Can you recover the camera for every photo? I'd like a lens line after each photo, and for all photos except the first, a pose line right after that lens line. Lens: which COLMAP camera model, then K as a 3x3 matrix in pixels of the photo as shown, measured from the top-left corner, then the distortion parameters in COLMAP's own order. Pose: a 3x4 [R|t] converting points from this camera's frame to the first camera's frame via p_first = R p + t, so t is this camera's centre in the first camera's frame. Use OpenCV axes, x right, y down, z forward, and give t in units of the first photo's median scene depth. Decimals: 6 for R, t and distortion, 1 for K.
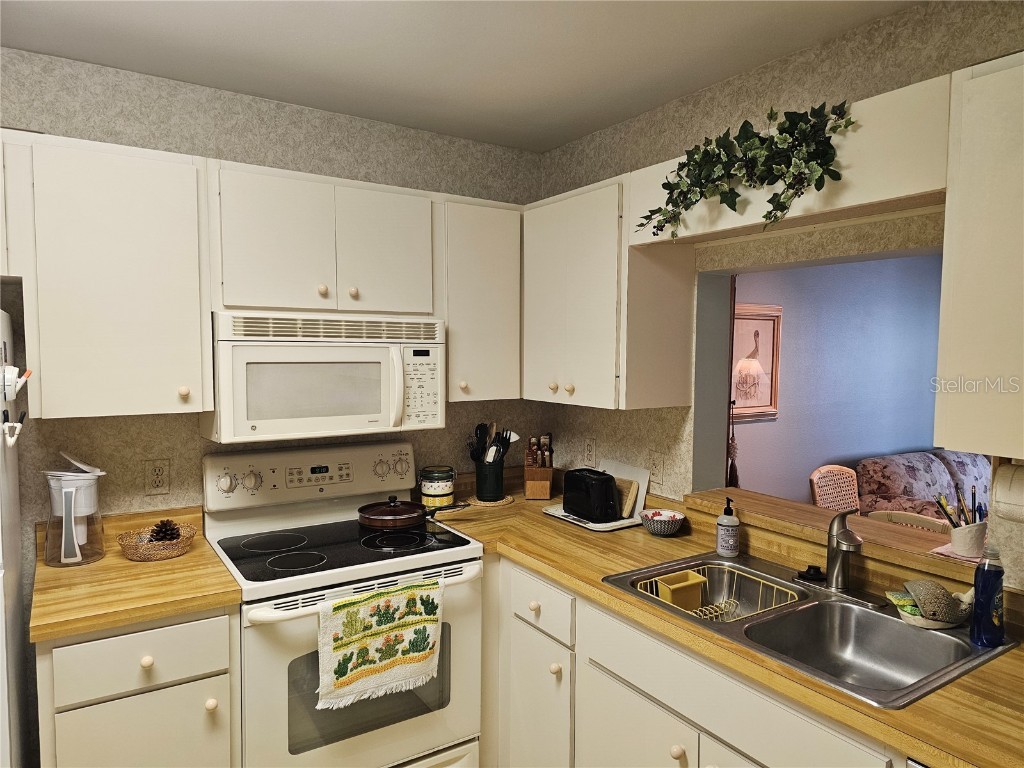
lens RADIAL K [[673.7, 0, 512.2], [0, 673.7, 379.7], [0, 0, 1]] dist [0.069311, -0.061464]
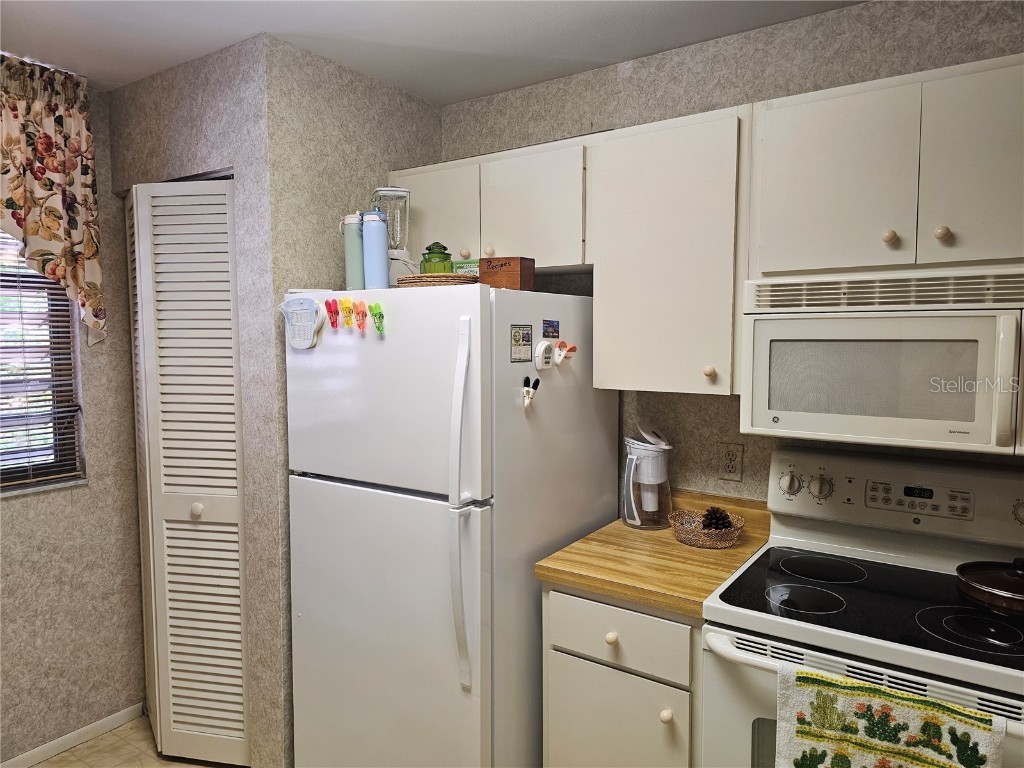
lens RADIAL K [[673.7, 0, 512.2], [0, 673.7, 379.7], [0, 0, 1]] dist [0.069311, -0.061464]
pose [[0.403394, 0.054359, -0.913410, 0.240481], [-0.040032, 0.998327, 0.041733, 0.001404], [0.914150, 0.019730, 0.404895, 0.382088]]
